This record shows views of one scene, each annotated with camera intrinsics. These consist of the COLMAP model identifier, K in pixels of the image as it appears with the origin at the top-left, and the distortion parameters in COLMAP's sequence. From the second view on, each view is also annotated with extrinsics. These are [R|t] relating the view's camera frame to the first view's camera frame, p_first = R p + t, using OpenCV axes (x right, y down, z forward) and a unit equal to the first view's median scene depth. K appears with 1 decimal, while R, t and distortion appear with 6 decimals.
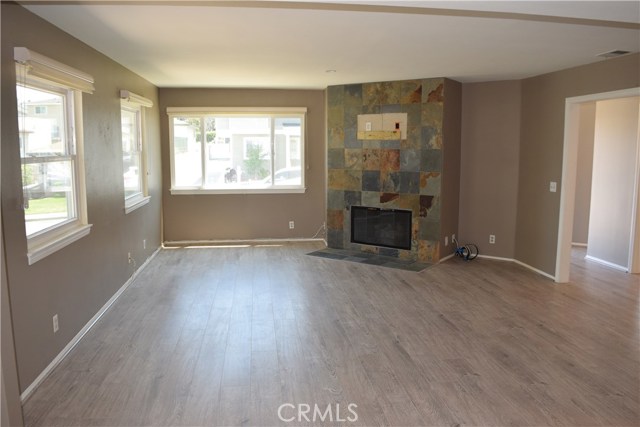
lens RADIAL K [[502.5, 0, 325.6], [0, 502.5, 211.9], [0, 0, 1]] dist [-0.094565, 0.023809]
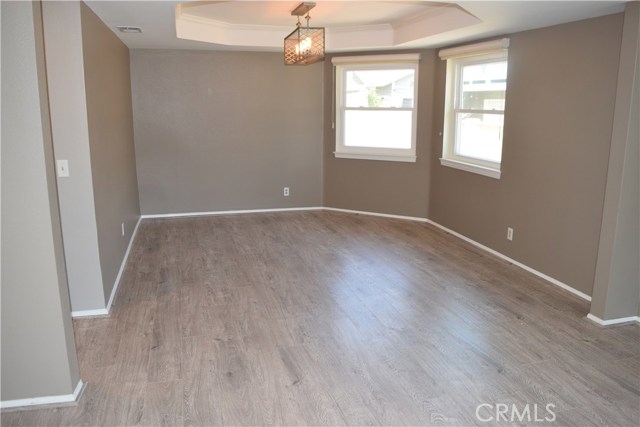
lens RADIAL K [[502.5, 0, 323.7], [0, 502.5, 210.7], [0, 0, 1]] dist [-0.094565, 0.023809]
pose [[-0.990426, 0.020304, -0.136543, 0.142728], [-0.026847, 0.941908, 0.334796, -0.095741], [0.135408, 0.335256, -0.932345, 0.764264]]
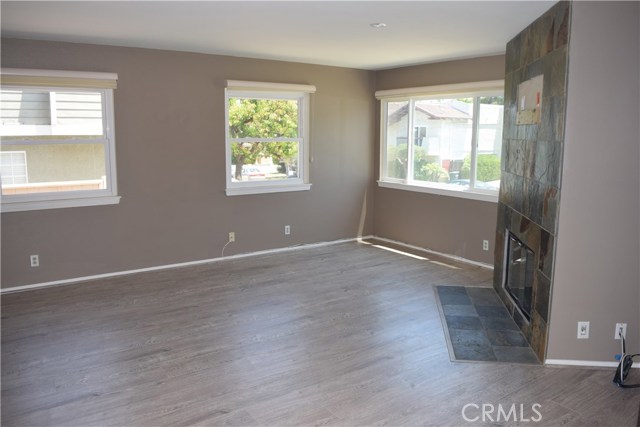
lens RADIAL K [[502.5, 0, 326.2], [0, 502.5, 212.2], [0, 0, 1]] dist [-0.094565, 0.023809]
pose [[0.467480, 0.137712, -0.873211, 0.548067], [-0.121186, 0.988449, 0.091008, -0.072252], [0.875658, 0.063276, 0.478769, 0.564630]]
